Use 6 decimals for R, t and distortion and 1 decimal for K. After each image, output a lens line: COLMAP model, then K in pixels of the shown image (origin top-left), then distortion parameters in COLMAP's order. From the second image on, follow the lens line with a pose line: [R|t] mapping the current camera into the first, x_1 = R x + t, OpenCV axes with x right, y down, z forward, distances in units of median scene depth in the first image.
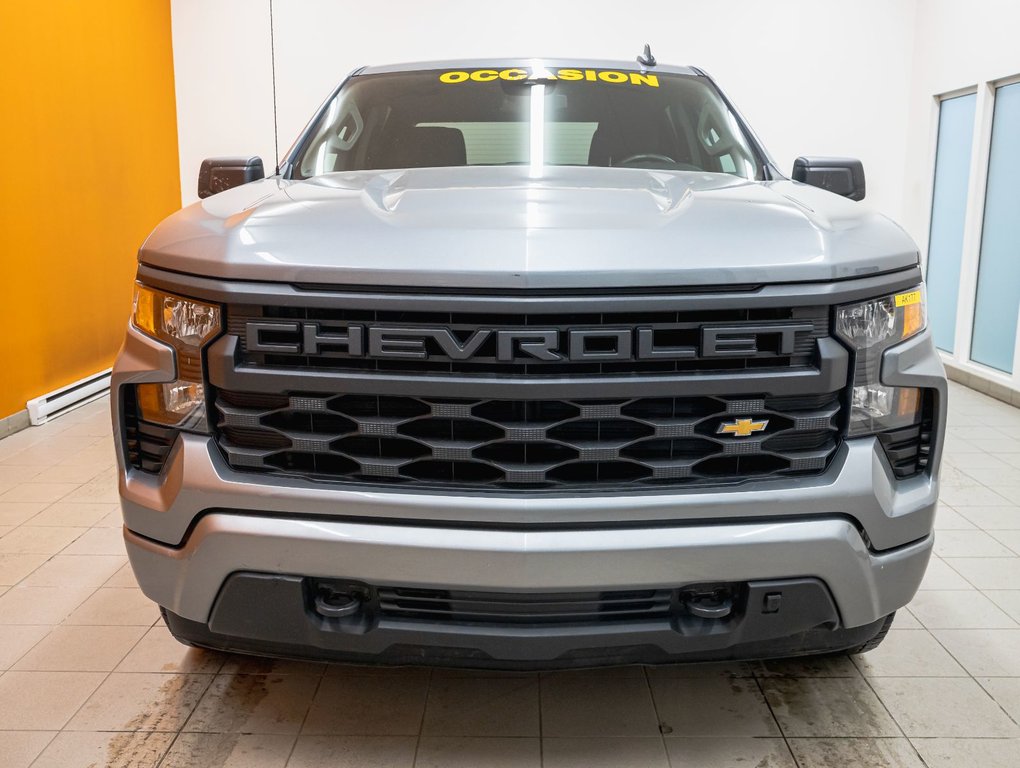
lens RADIAL K [[918.6, 0, 510.0], [0, 918.6, 384.0], [0, 0, 1]] dist [-0.002338, 0.001106]
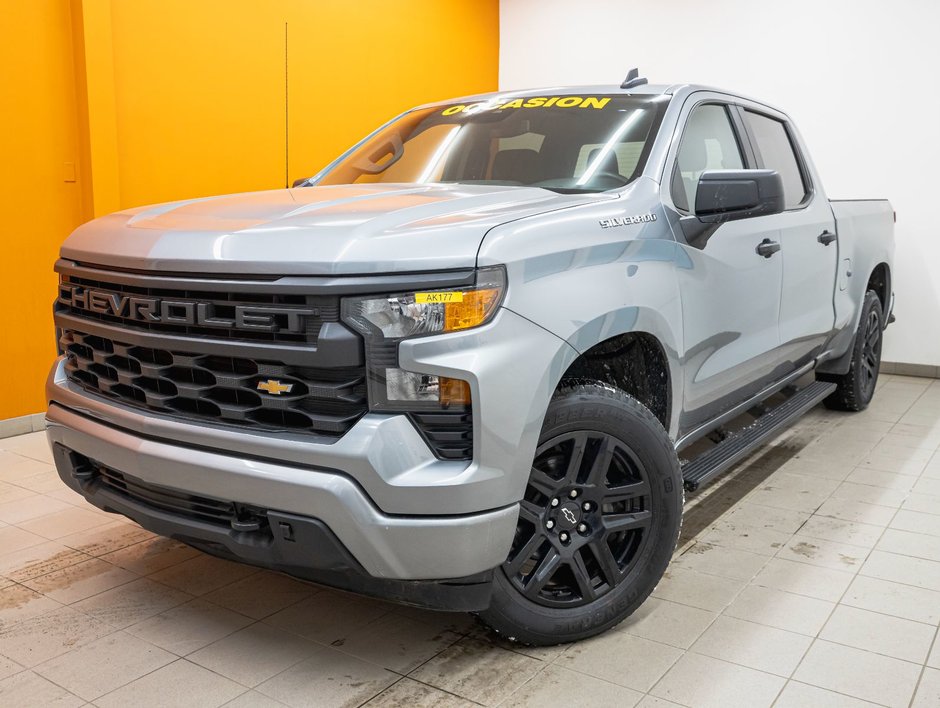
lens RADIAL K [[846.5, 0, 470.0], [0, 846.5, 354.0], [0, 0, 1]] dist [-0.002338, 0.001106]
pose [[0.822636, 0.097211, -0.560196, 1.133194], [-0.115995, 0.993248, 0.002021, -0.032369], [0.556610, 0.063317, 0.828358, 0.178472]]
